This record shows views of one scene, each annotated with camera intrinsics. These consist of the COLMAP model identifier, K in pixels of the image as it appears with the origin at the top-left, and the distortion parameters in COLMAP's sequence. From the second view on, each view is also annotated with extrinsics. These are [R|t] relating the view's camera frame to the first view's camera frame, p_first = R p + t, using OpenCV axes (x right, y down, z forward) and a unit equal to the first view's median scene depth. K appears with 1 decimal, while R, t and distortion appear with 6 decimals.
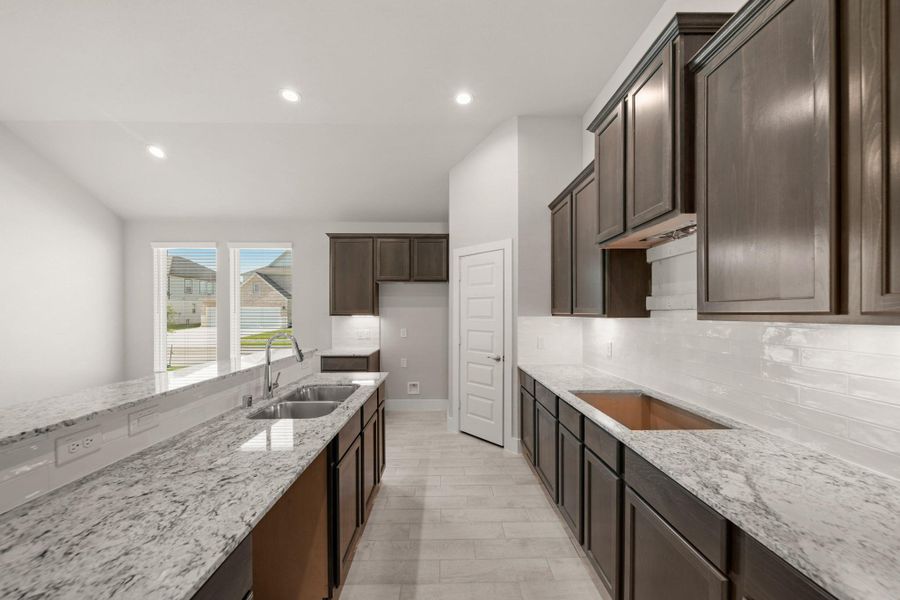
lens RADIAL K [[324.1, 0, 447.0], [0, 324.1, 313.7], [0, 0, 1]] dist [0.000491, -0.000008]
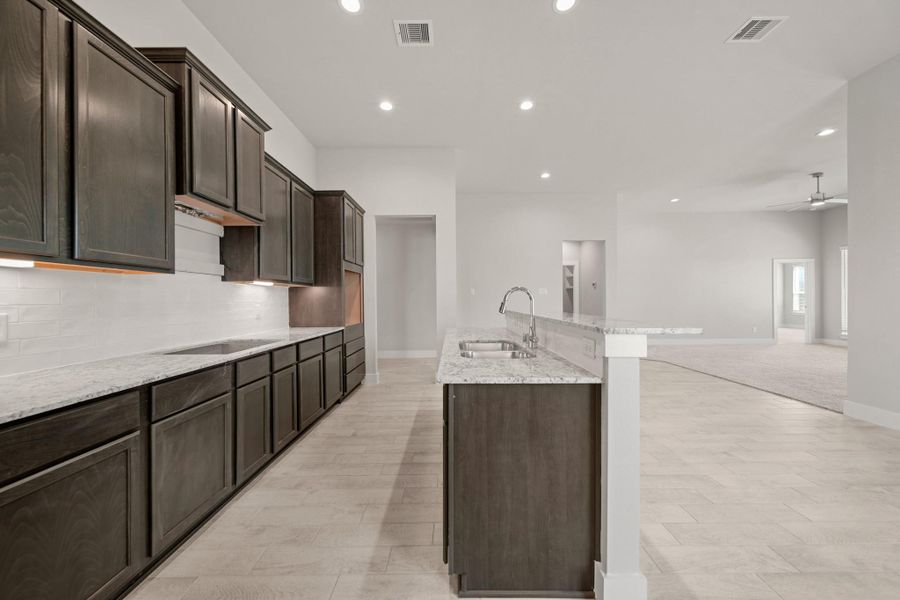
lens RADIAL K [[321.4, 0, 452.5], [0, 321.4, 298.5], [0, 0, 1]] dist [0.000407, 0.000032]
pose [[-0.999894, 0.003958, 0.014012, -0.137473], [0.003976, 0.999991, 0.001283, 0.041287], [-0.014007, 0.001339, -0.999901, 0.967100]]
